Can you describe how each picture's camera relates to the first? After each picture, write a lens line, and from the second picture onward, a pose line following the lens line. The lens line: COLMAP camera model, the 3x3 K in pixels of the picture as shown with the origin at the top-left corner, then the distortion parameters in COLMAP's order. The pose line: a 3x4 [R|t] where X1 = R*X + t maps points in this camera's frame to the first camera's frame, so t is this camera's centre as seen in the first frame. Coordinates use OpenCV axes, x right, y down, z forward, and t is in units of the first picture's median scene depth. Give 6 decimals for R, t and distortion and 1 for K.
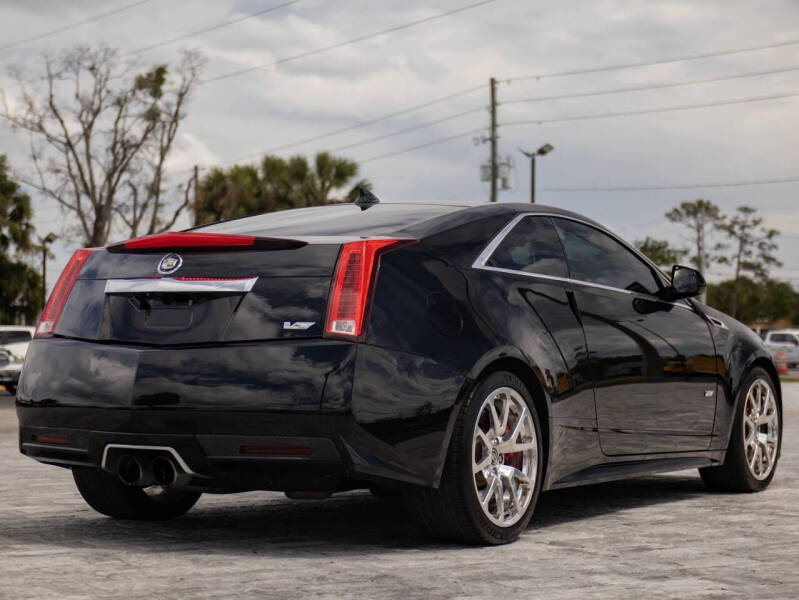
lens RADIAL K [[1907.1, 0, 400.5], [0, 1907.1, 309.8], [0, 0, 1]] dist [0.009129, 0.689495]
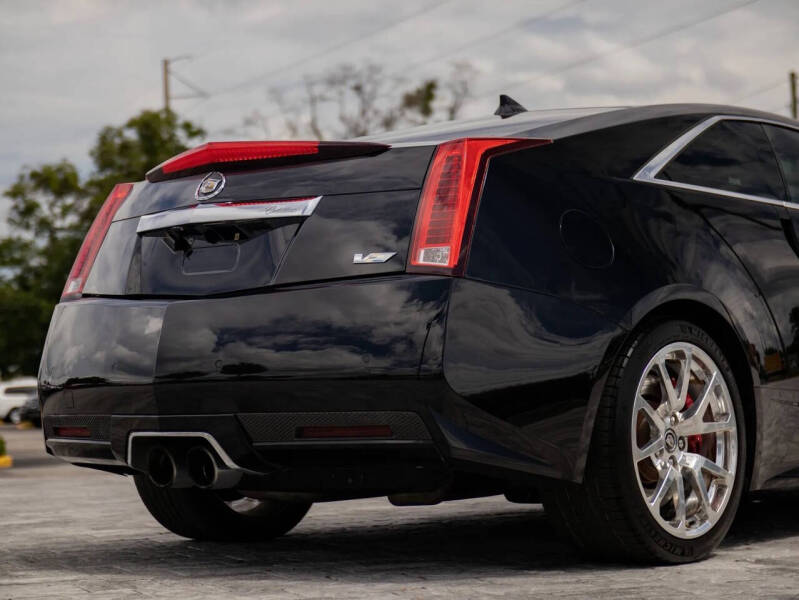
lens RADIAL K [[1983.8, 0, 399.5], [0, 1983.8, 300.0], [0, 0, 1]] dist [-0.010789, 0.366042]
pose [[0.985965, -0.035838, -0.163060, 0.070301], [0.031129, 0.999024, -0.031339, 0.043597], [0.164023, 0.025823, 0.986118, 0.244531]]
